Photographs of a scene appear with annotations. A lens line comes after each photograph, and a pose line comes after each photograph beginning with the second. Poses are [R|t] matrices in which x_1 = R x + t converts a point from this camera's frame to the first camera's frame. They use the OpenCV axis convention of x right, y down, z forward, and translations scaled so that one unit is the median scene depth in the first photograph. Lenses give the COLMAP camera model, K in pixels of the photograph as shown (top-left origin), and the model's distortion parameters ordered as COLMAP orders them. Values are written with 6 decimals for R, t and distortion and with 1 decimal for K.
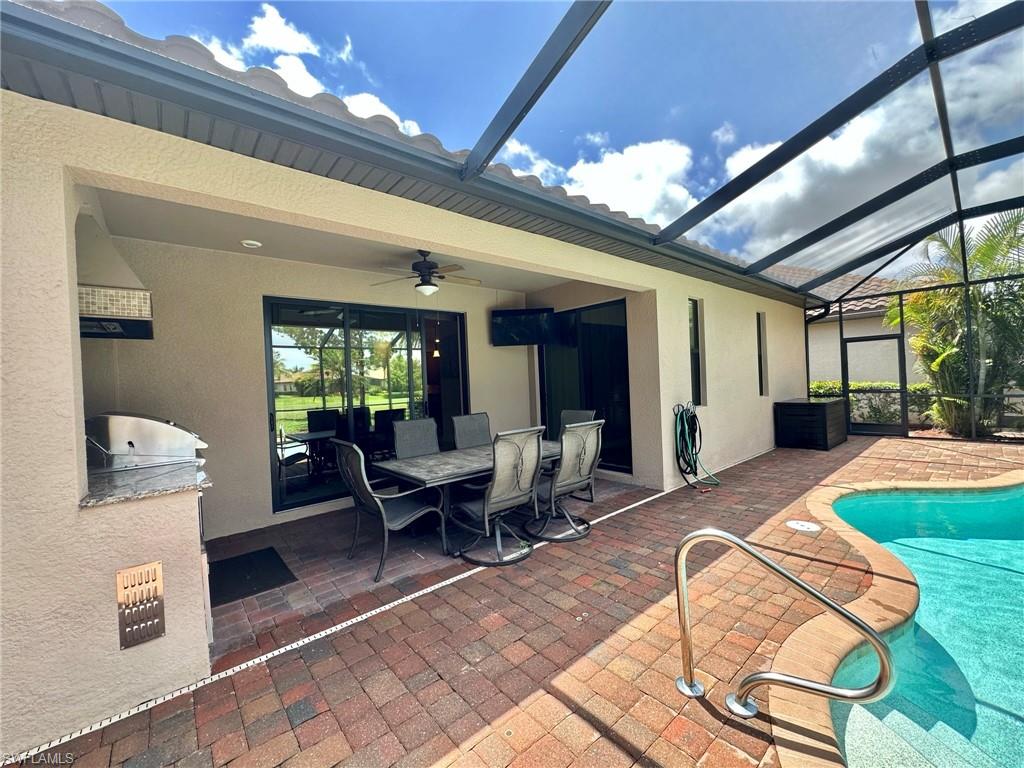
lens RADIAL K [[409.9, 0, 514.1], [0, 409.9, 383.4], [0, 0, 1]] dist [-0.002011, 0.000473]
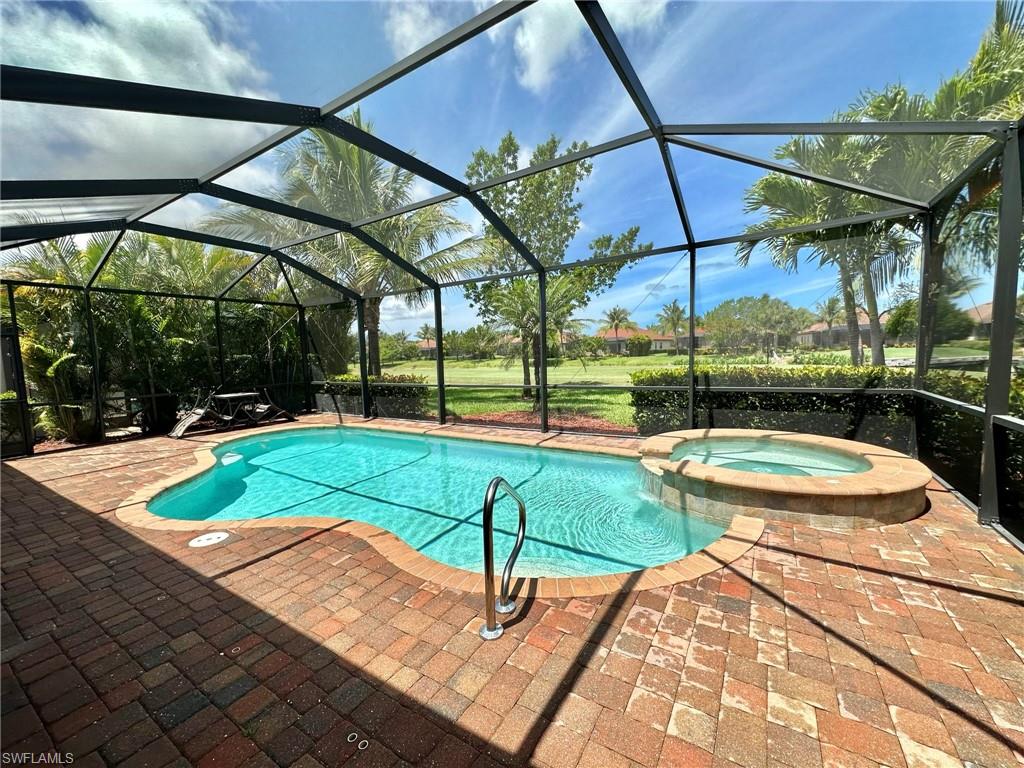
lens RADIAL K [[412.2, 0, 512.9], [0, 412.2, 381.8], [0, 0, 1]] dist [-0.003121, -0.000168]
pose [[-0.292910, -0.014261, 0.956034, -0.327421], [0.056667, 0.997872, 0.032247, 0.021473], [-0.954459, 0.063621, -0.291478, 0.634368]]
